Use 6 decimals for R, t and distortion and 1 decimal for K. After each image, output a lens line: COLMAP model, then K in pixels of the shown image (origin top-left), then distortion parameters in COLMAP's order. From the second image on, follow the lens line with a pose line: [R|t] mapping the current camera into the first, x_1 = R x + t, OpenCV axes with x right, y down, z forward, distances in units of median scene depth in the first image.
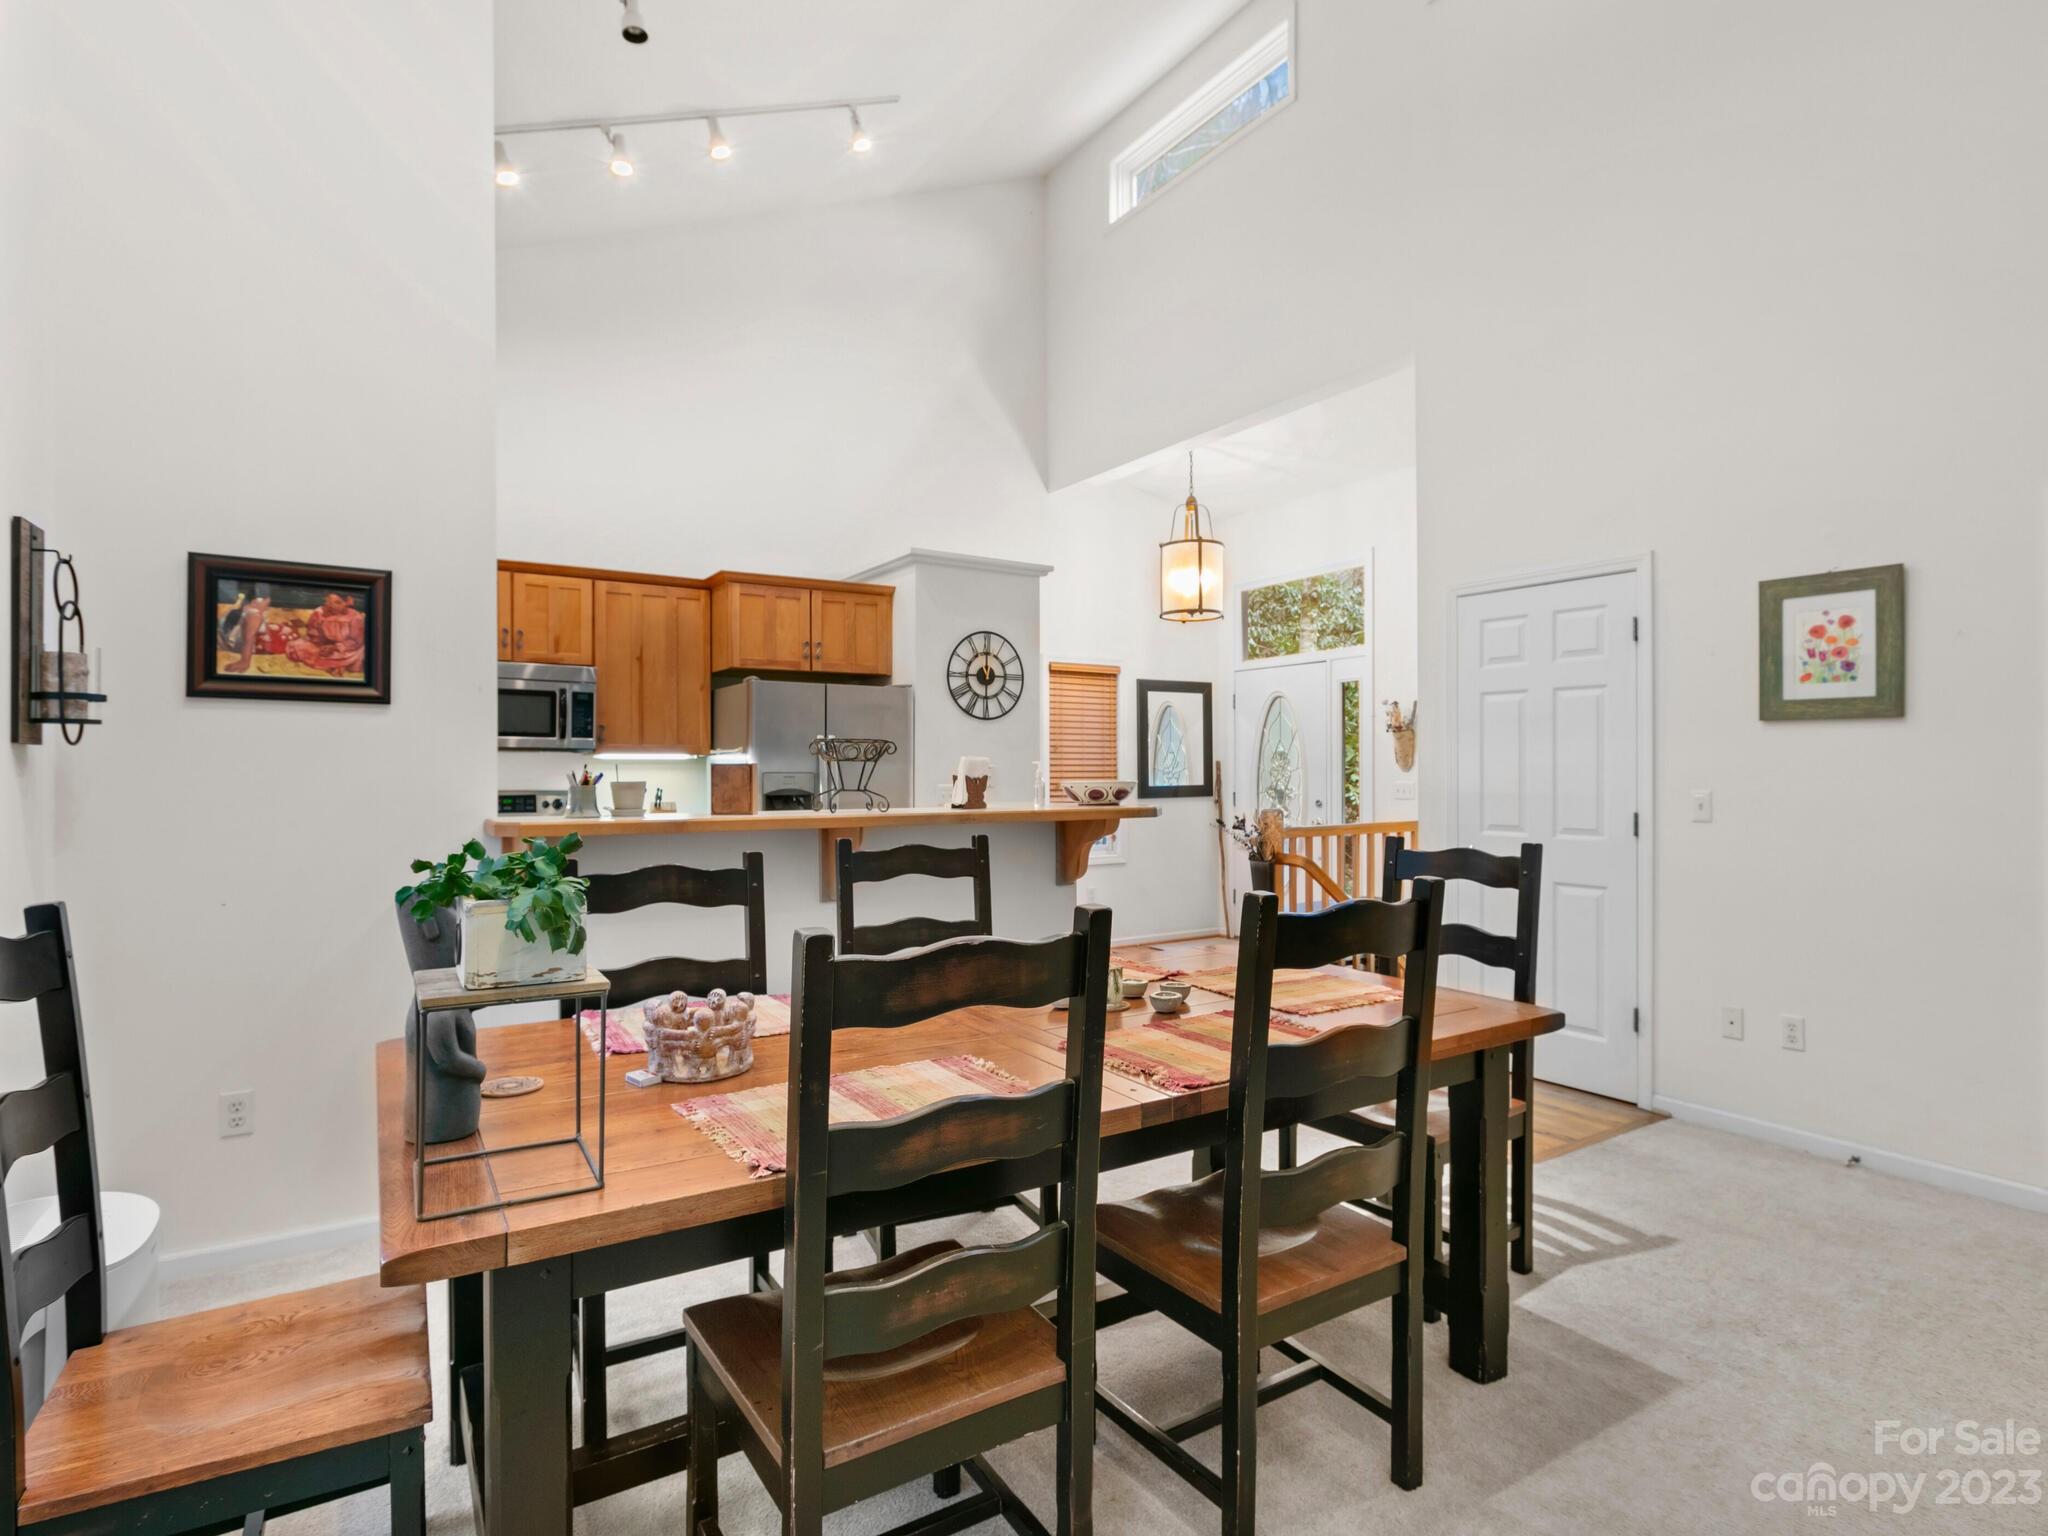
lens RADIAL K [[1068.4, 0, 1025.3], [0, 1068.4, 766.3], [0, 0, 1]] dist [-0.007251, 0.002653]
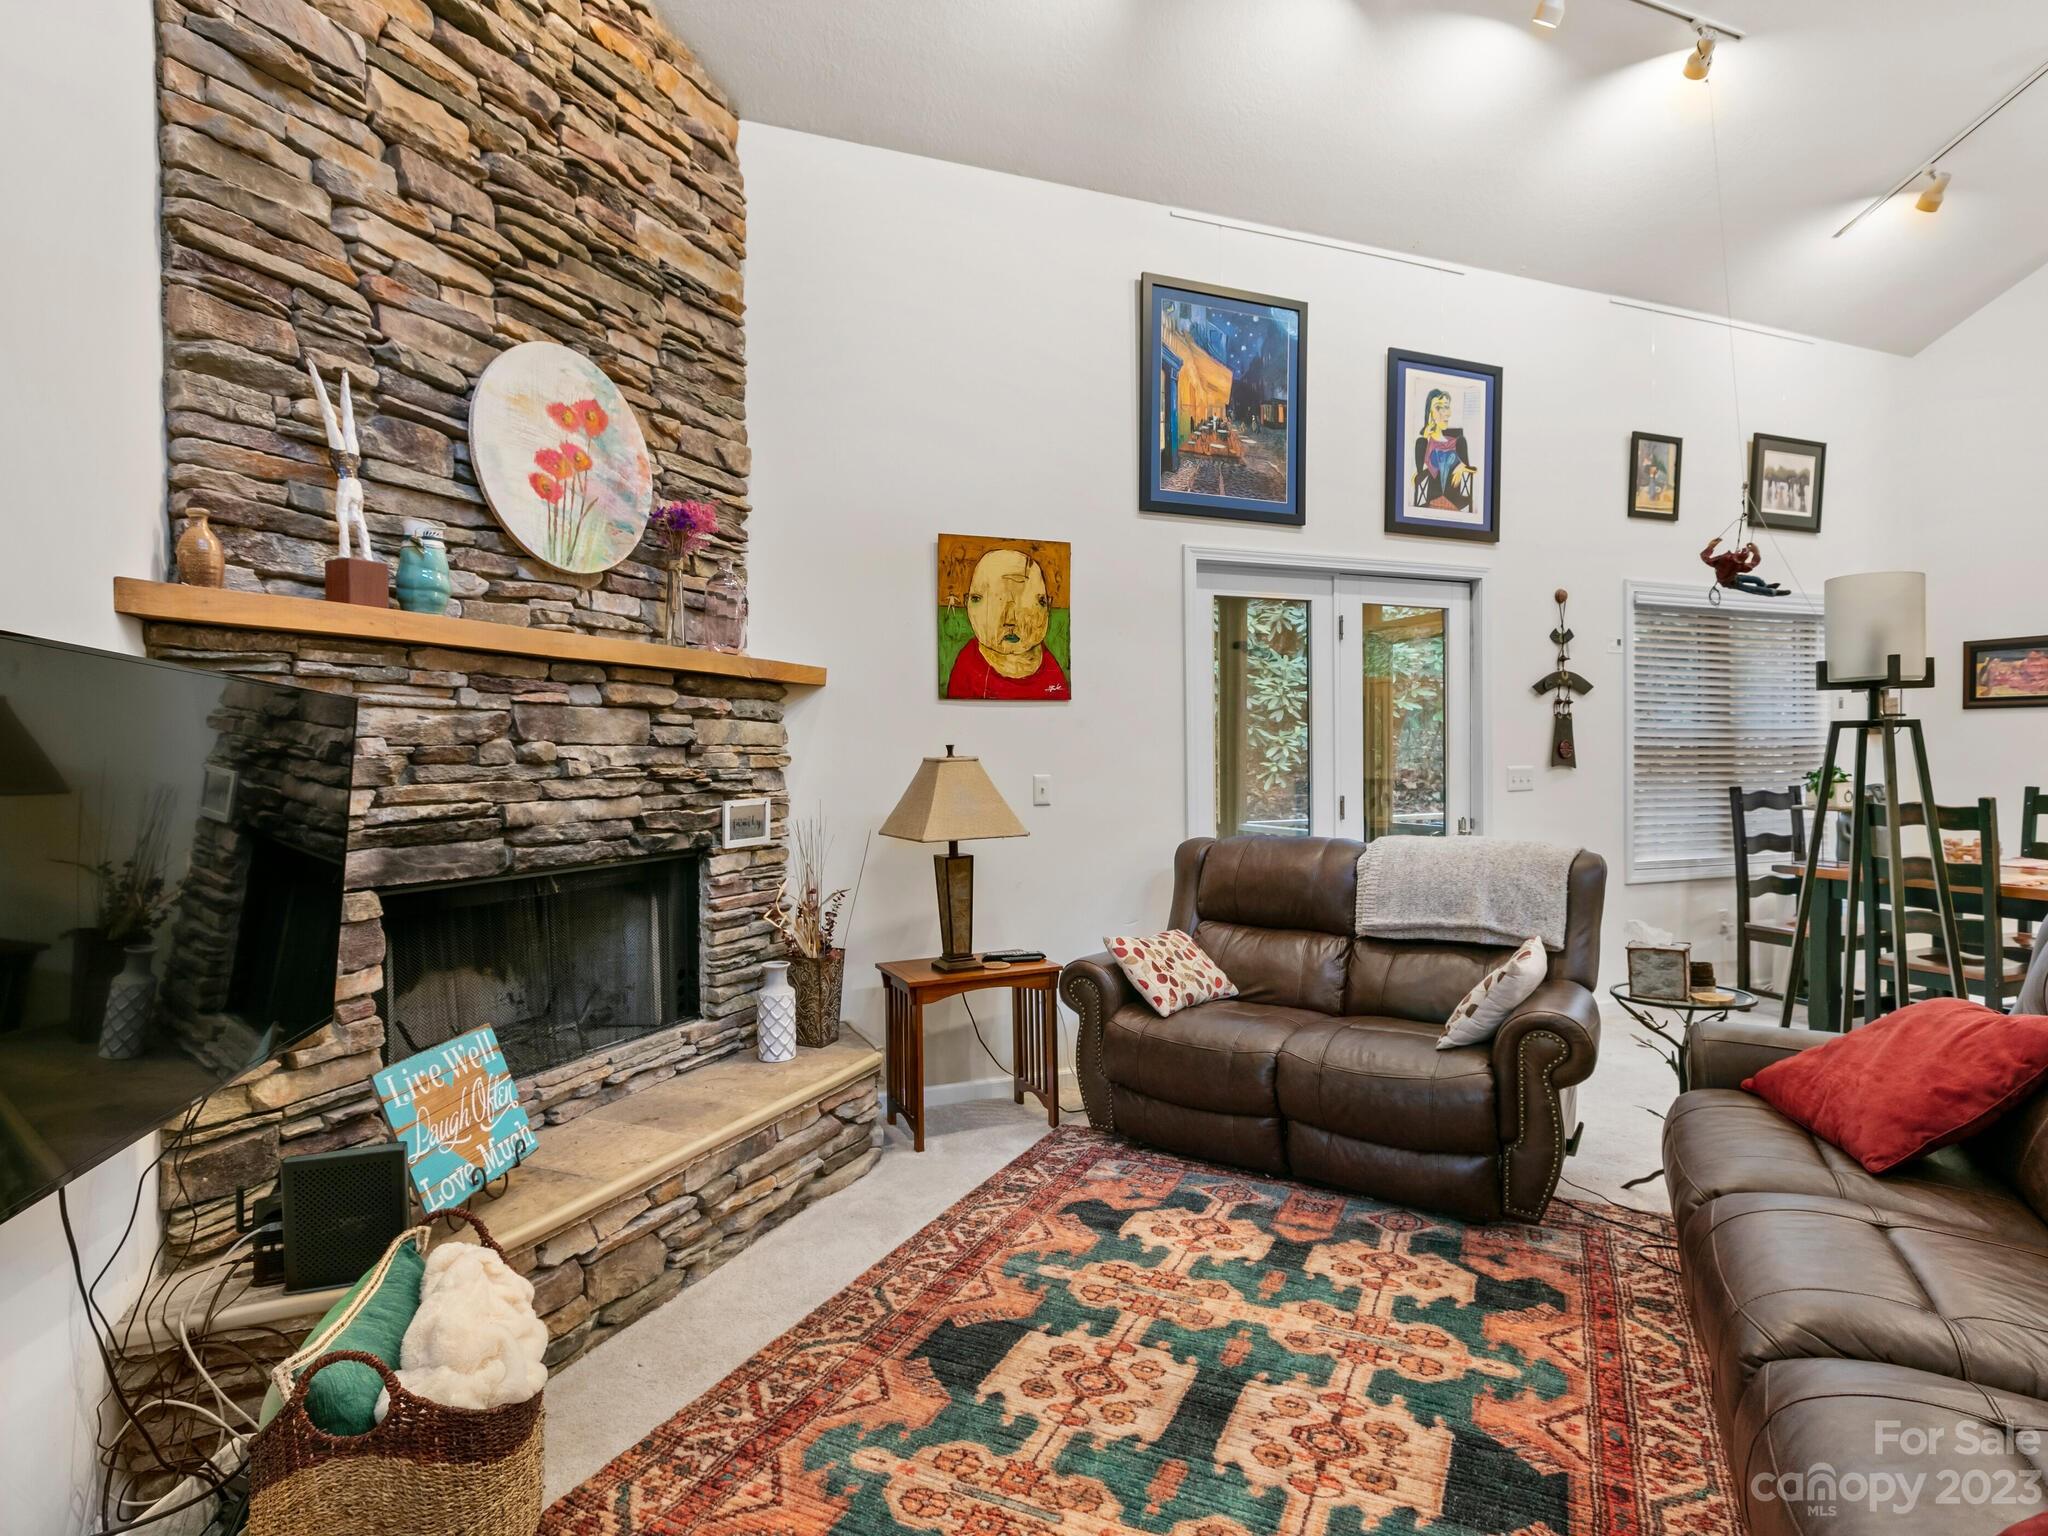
lens RADIAL K [[1068.4, 0, 1027.6], [0, 1068.4, 776.3], [0, 0, 1]] dist [-0.007251, 0.002653]
pose [[-0.196550, 0.025286, -0.980168, 0.811733], [0.016527, 0.999611, 0.022474, -0.004226], [0.980354, -0.011782, -0.196892, -0.206304]]
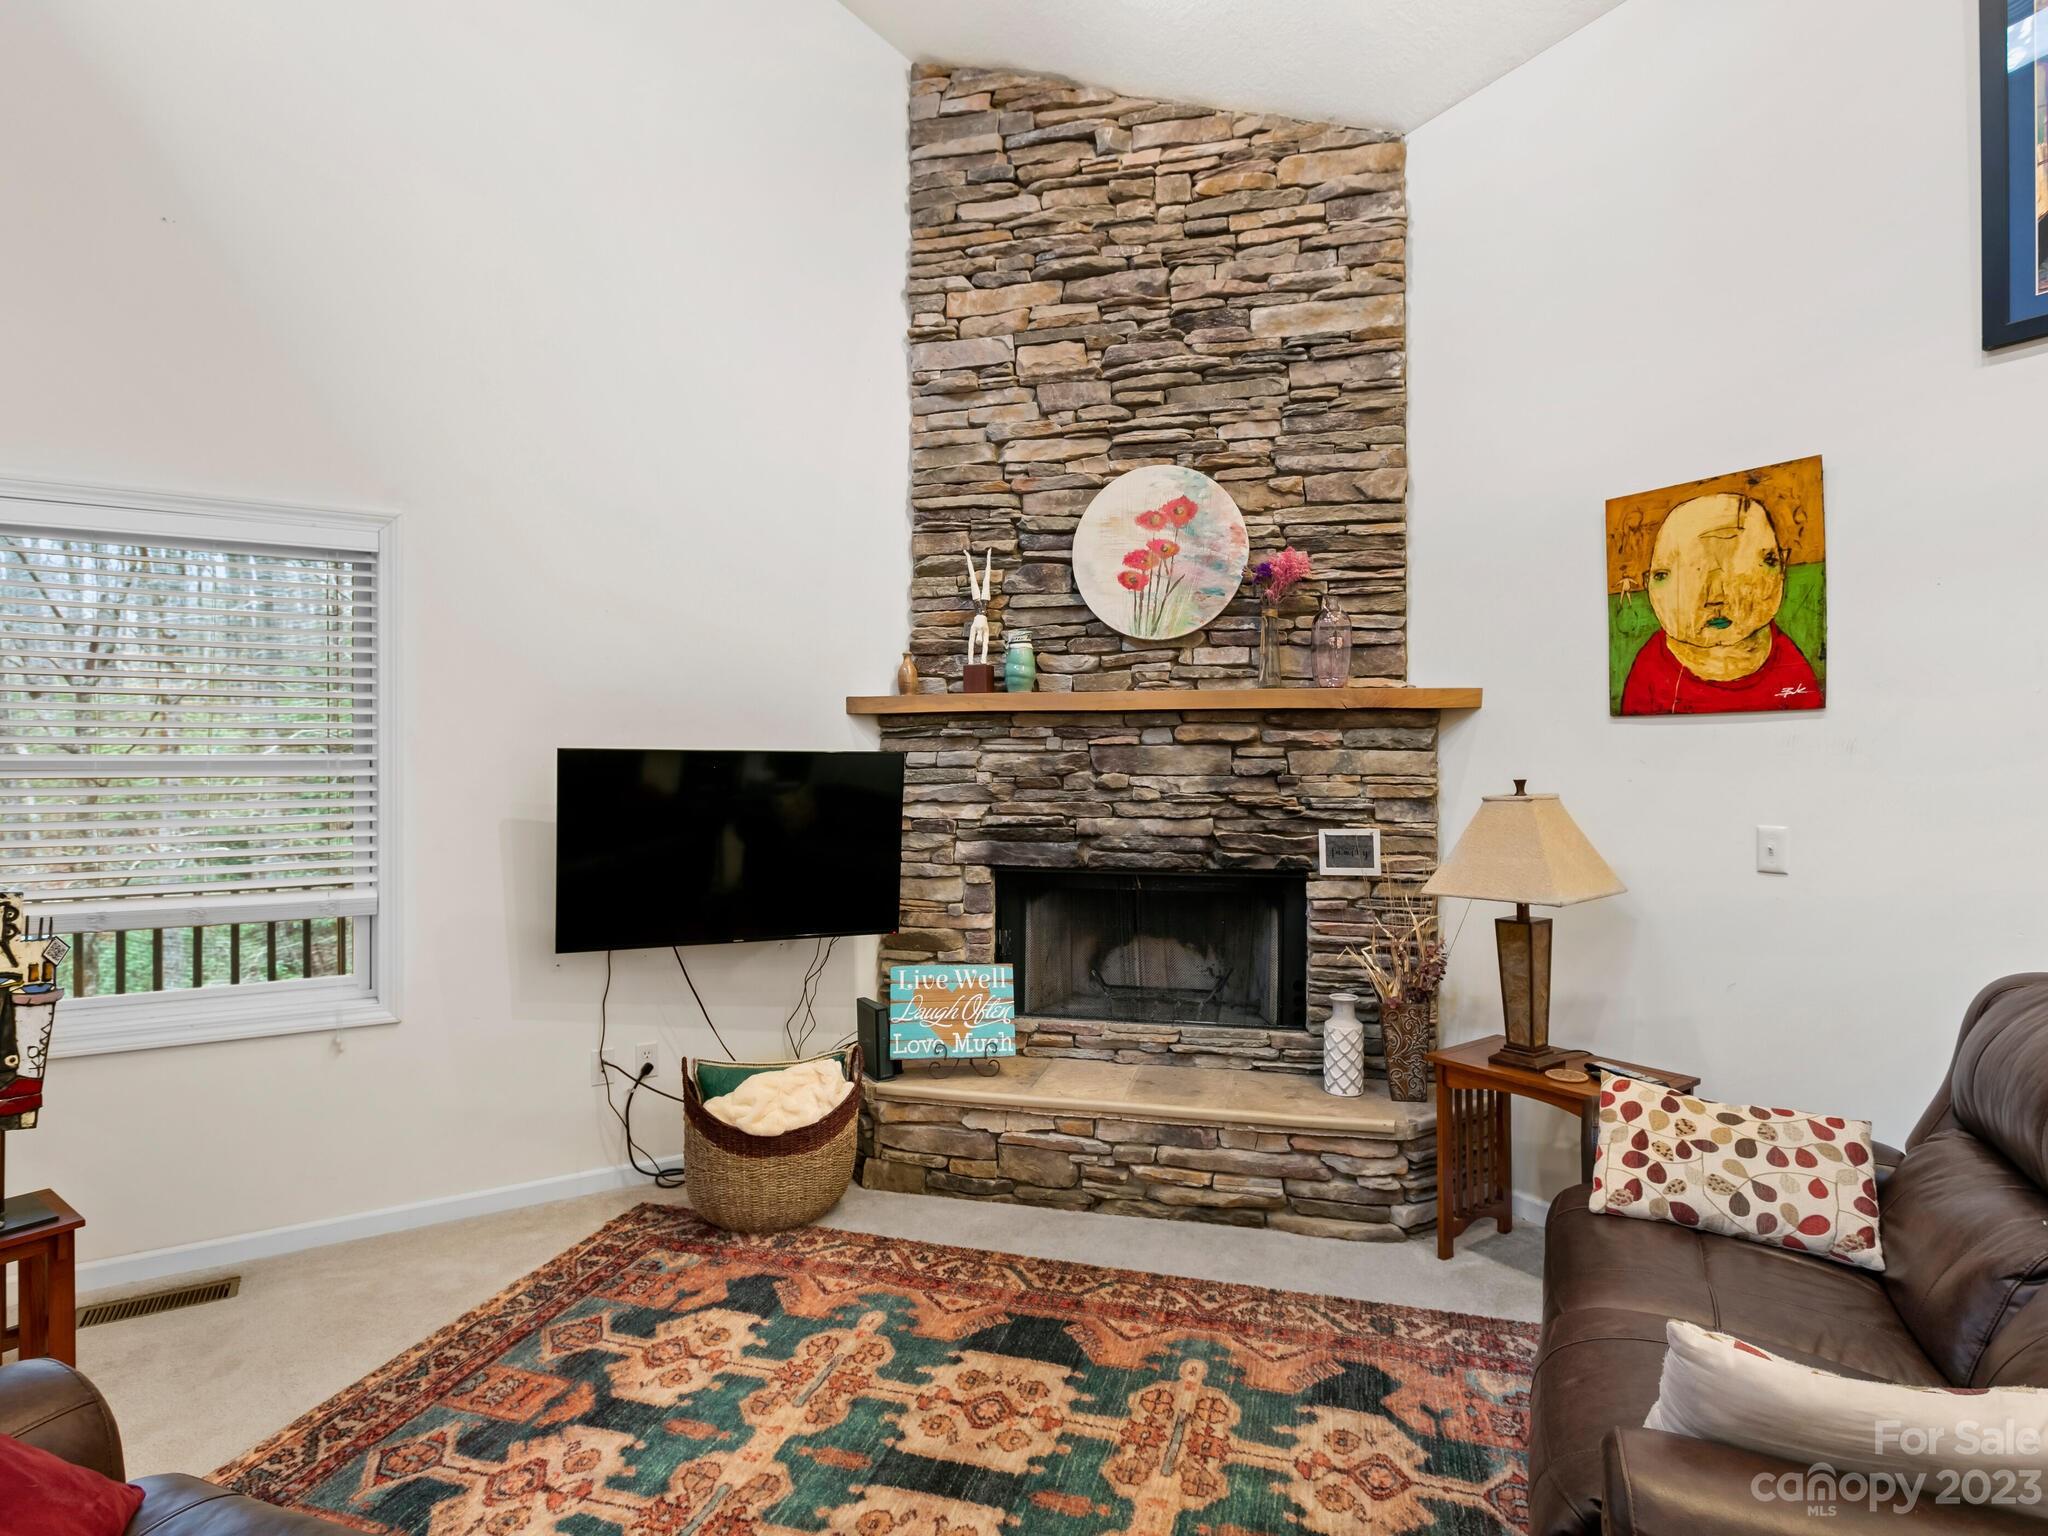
lens RADIAL K [[1068.4, 0, 1036.3], [0, 1068.4, 758.8], [0, 0, 1]] dist [-0.007251, 0.002653]
pose [[-0.999756, 0.007712, 0.020711, 0.410031], [0.007589, 0.999953, -0.006022, -0.018089], [-0.020757, -0.005864, -0.999767, 0.136950]]
